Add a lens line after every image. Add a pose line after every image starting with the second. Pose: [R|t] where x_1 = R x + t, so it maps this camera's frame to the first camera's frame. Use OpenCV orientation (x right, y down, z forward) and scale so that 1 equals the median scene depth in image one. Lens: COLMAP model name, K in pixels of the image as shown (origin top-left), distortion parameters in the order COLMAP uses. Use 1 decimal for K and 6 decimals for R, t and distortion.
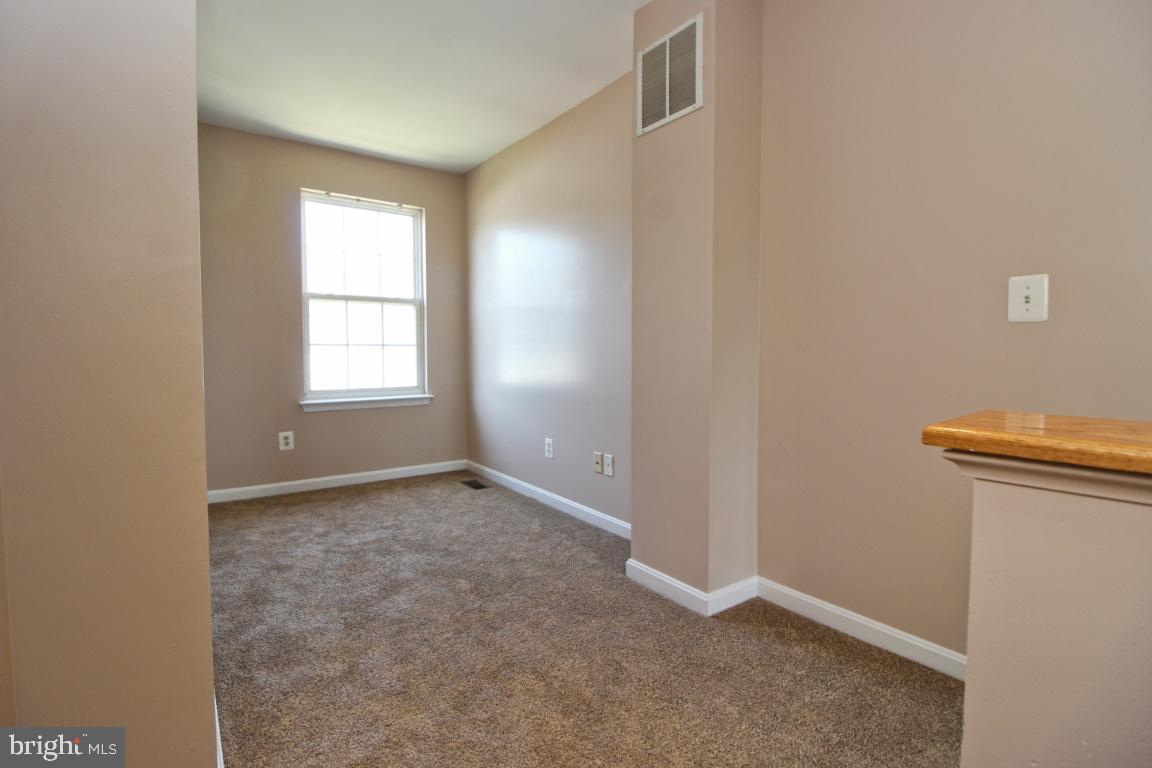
lens RADIAL K [[533.2, 0, 577.0], [0, 533.2, 374.4], [0, 0, 1]] dist [0.000429, -0.013667]
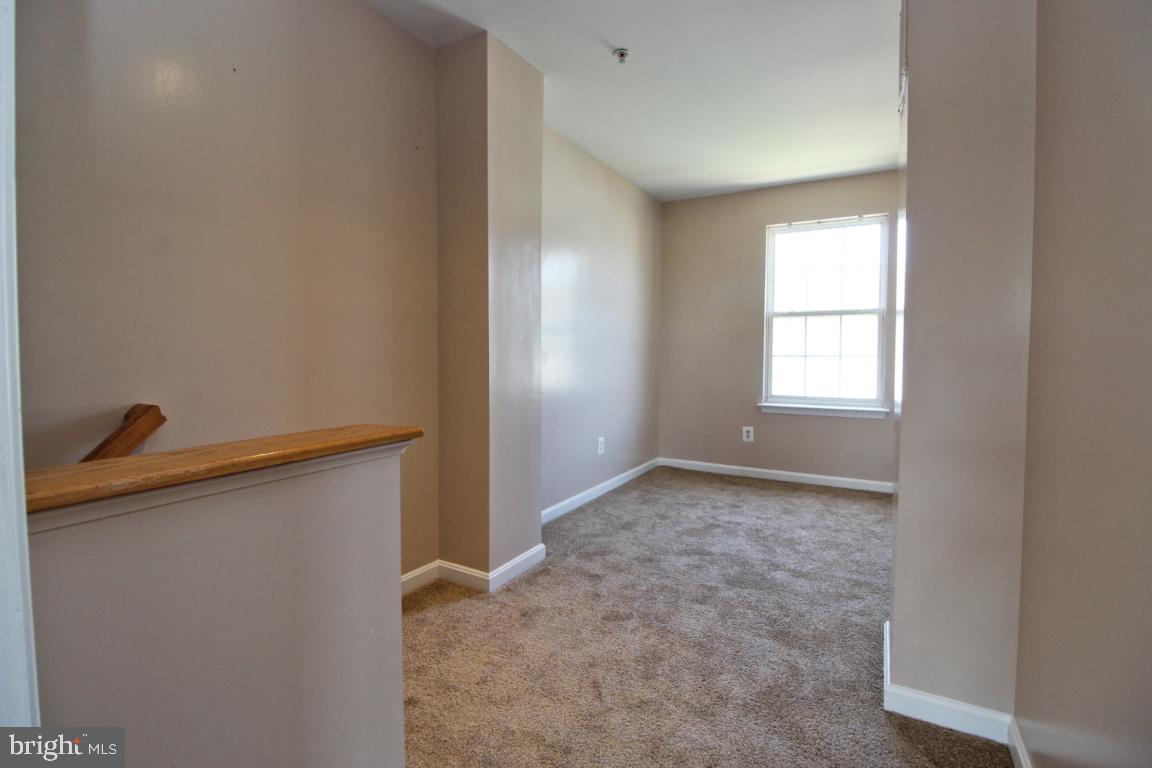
lens RADIAL K [[533.2, 0, 577.0], [0, 533.2, 374.4], [0, 0, 1]] dist [0.000429, -0.013667]
pose [[0.408635, 0.038725, -0.911876, 0.413224], [-0.041315, 0.998860, 0.023905, -0.026611], [0.911762, 0.027906, 0.409769, 0.126796]]
